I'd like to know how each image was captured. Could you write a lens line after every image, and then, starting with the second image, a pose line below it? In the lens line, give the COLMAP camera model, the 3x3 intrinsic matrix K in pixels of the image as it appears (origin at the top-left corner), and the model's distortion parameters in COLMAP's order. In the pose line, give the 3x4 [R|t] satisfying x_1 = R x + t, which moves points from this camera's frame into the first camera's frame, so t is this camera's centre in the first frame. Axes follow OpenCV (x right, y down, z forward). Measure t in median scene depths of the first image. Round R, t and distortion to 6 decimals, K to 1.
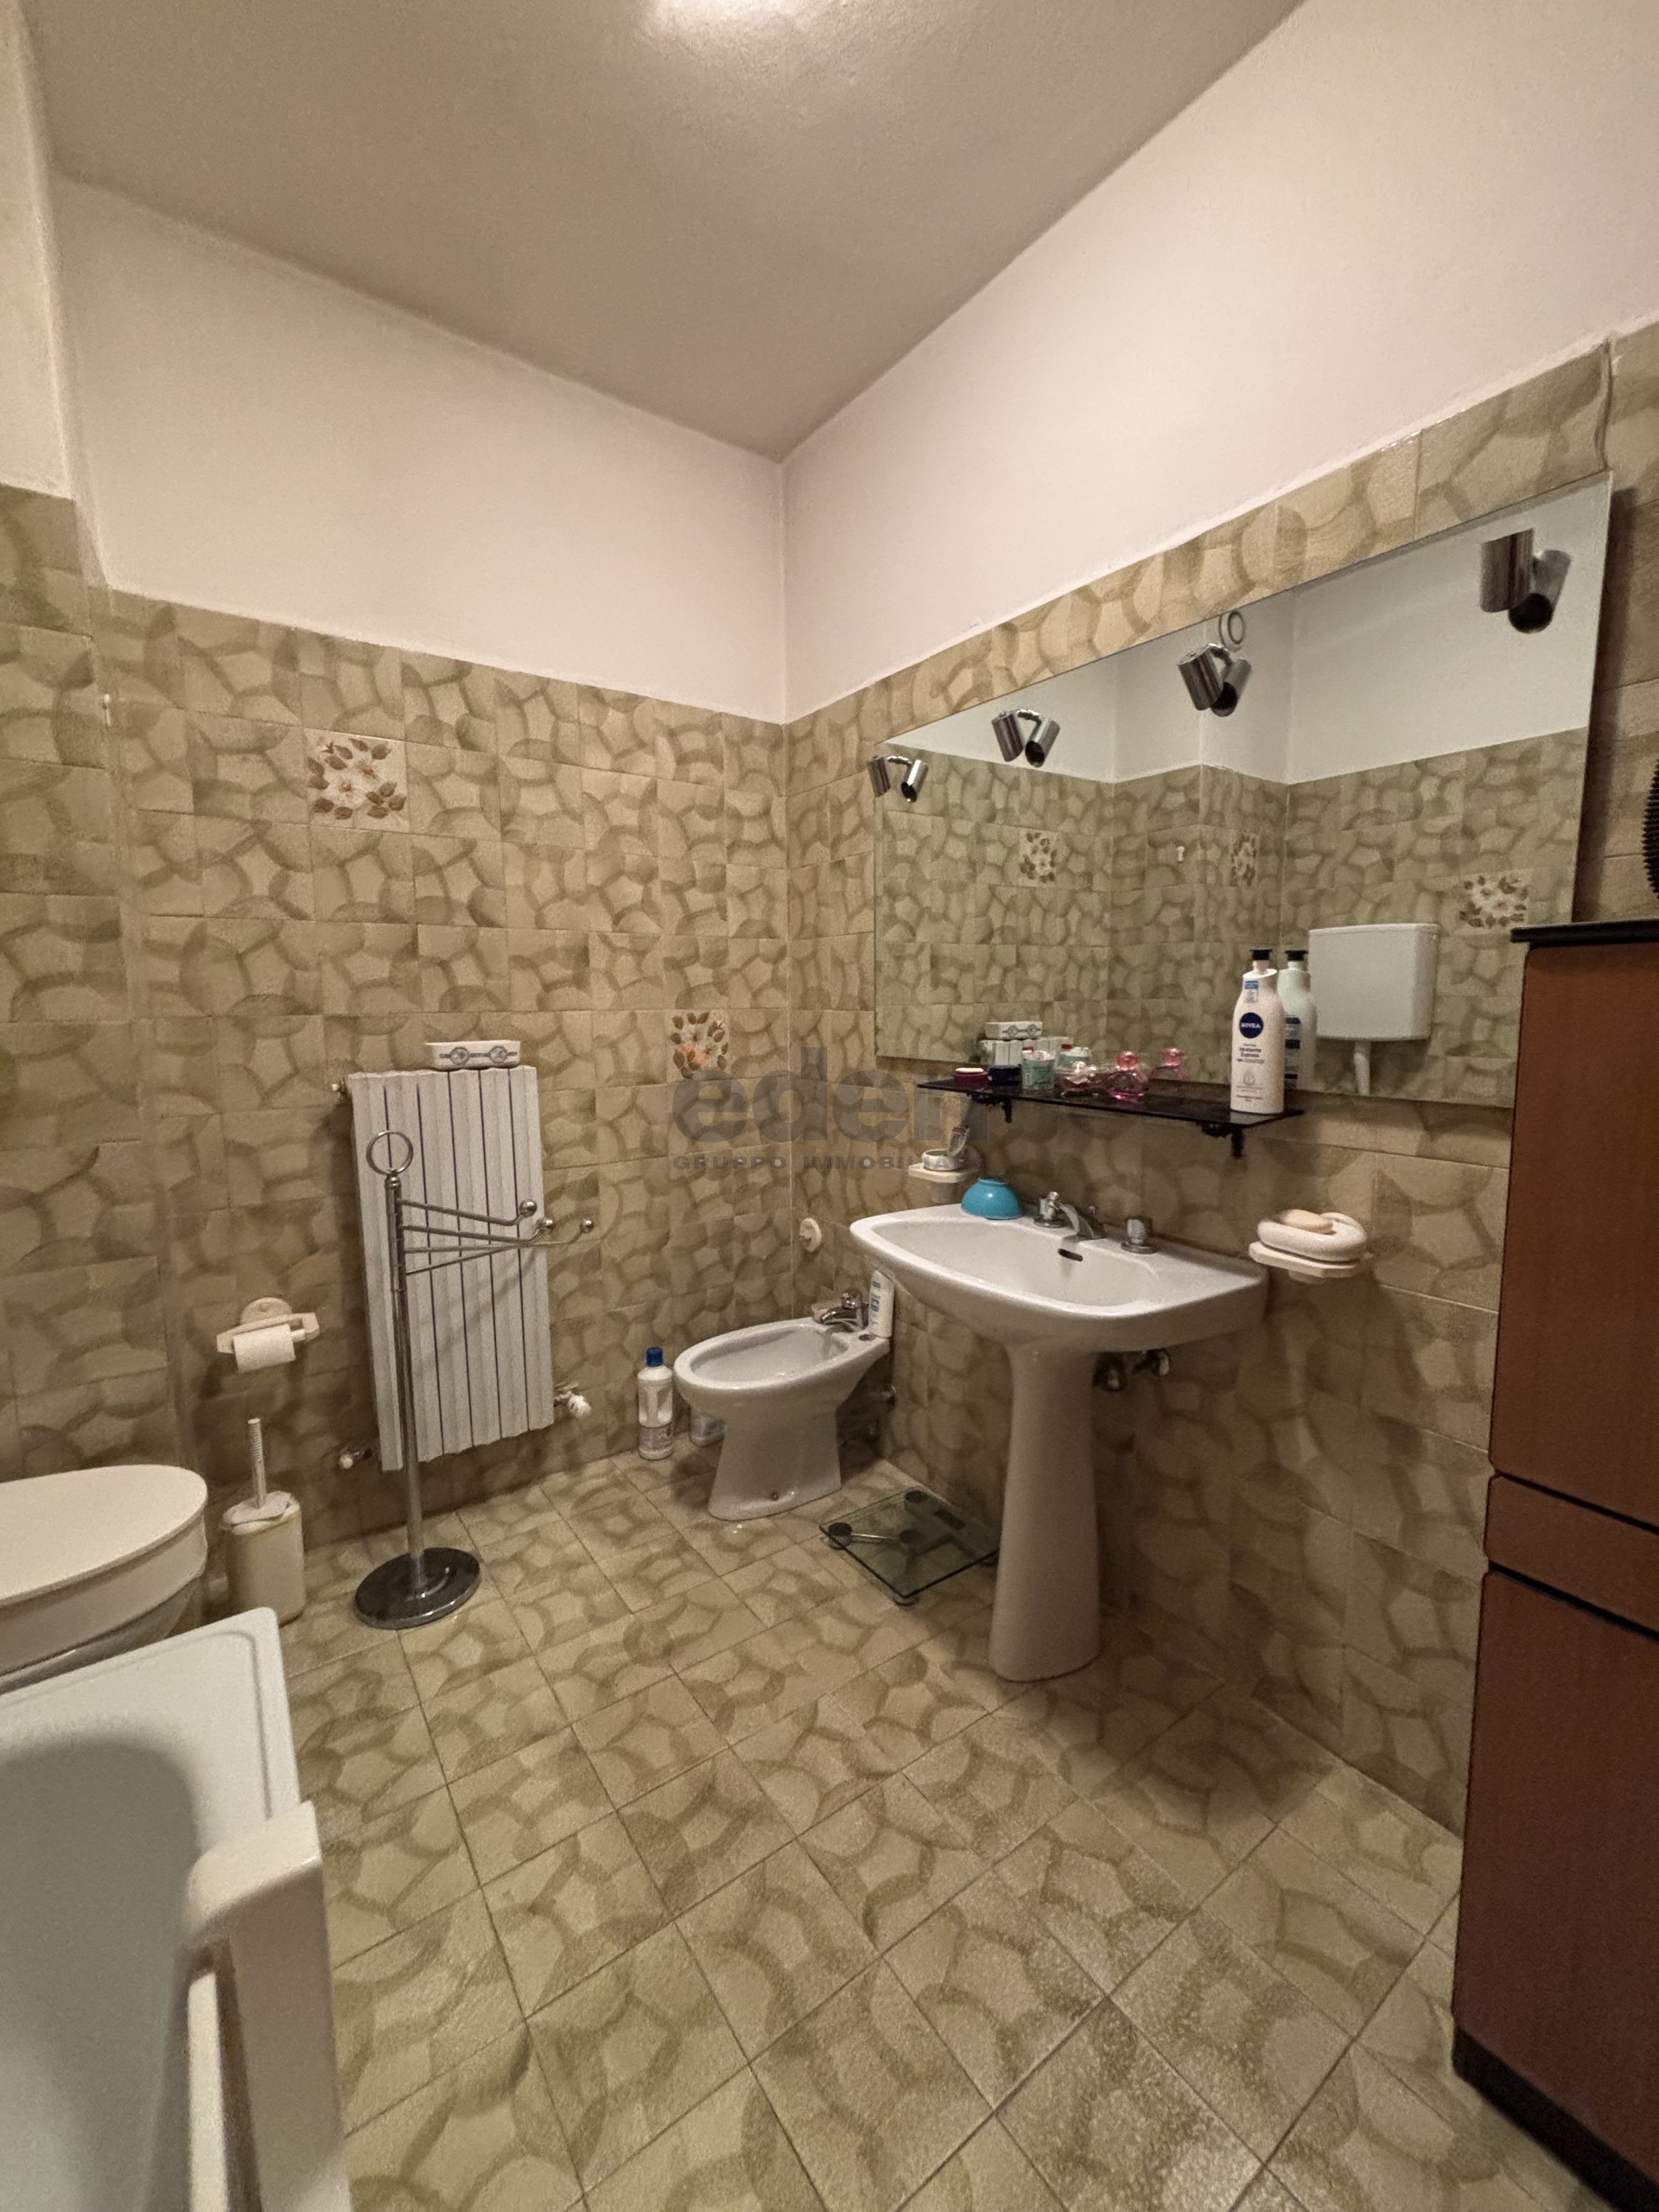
lens RADIAL K [[892.2, 0, 827.4], [0, 892.2, 1102.0], [0, 0, 1]] dist [-0.002172, -0.000129]
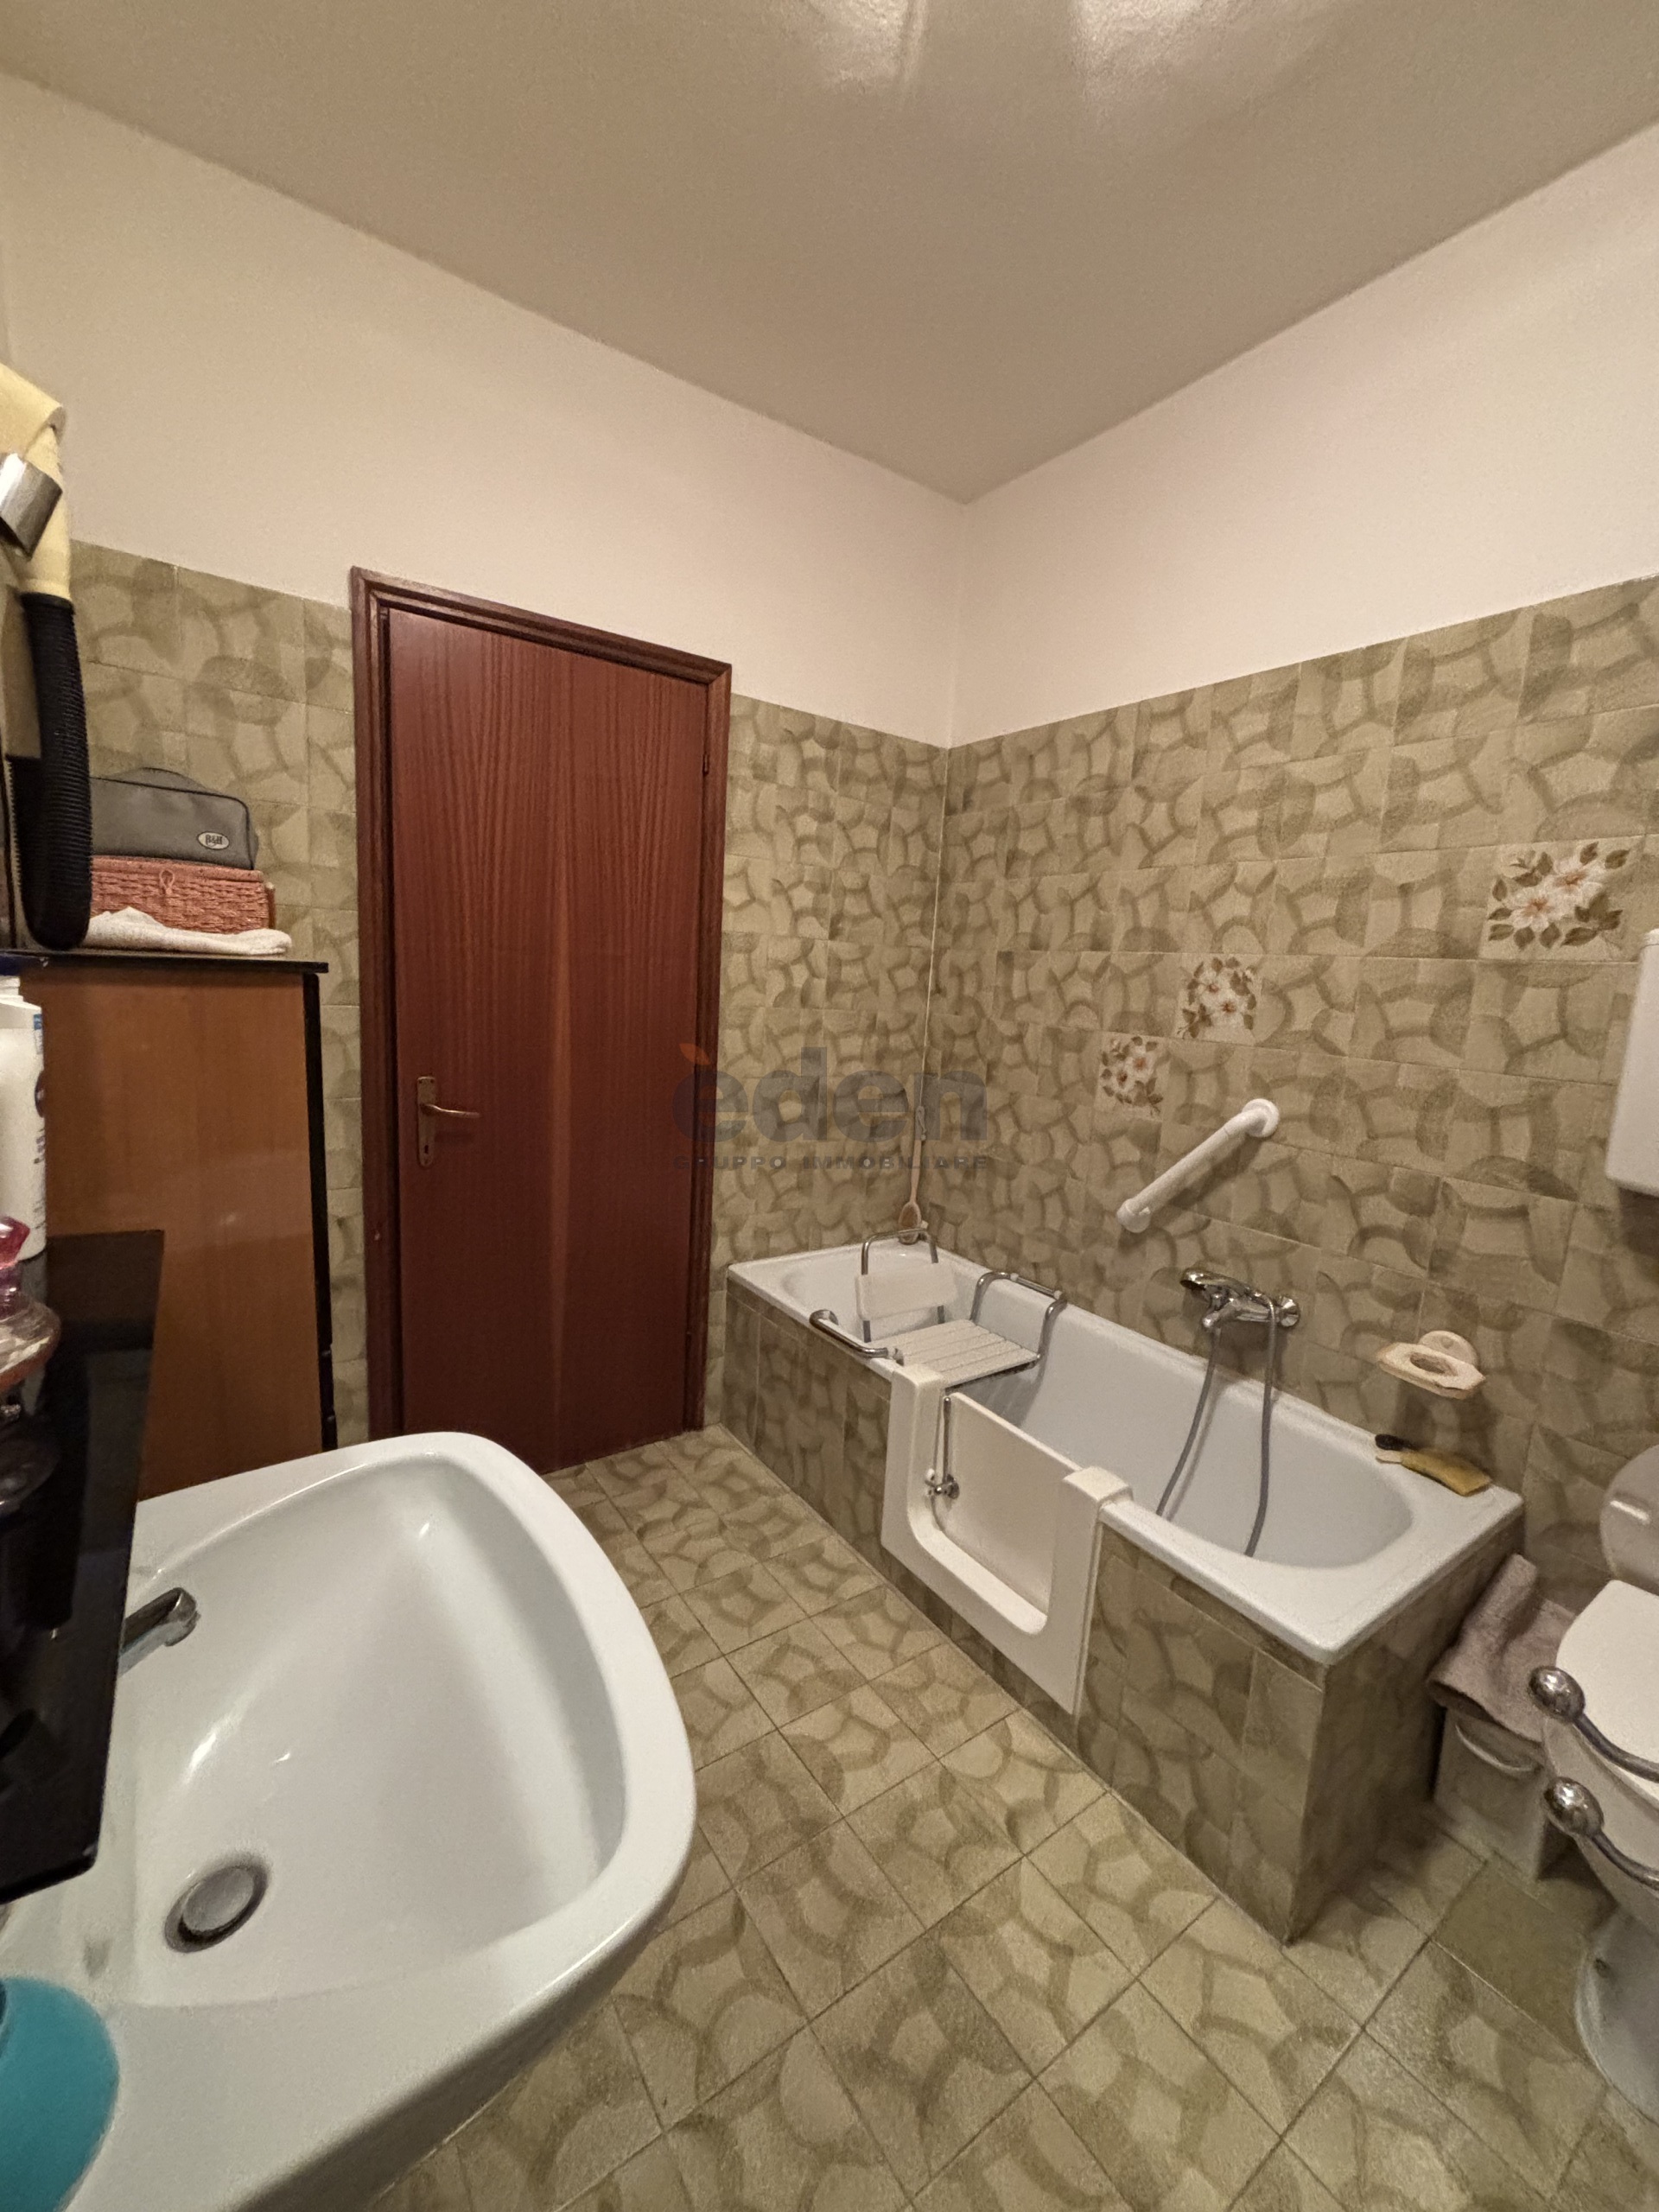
lens RADIAL K [[892.2, 0, 831.8], [0, 892.2, 1103.7], [0, 0, 1]] dist [-0.002172, -0.000129]
pose [[-0.999113, -0.042056, 0.002069, -0.023644], [-0.040055, 0.964415, 0.261342, -0.271508], [-0.012987, 0.261027, -0.965244, 1.701397]]
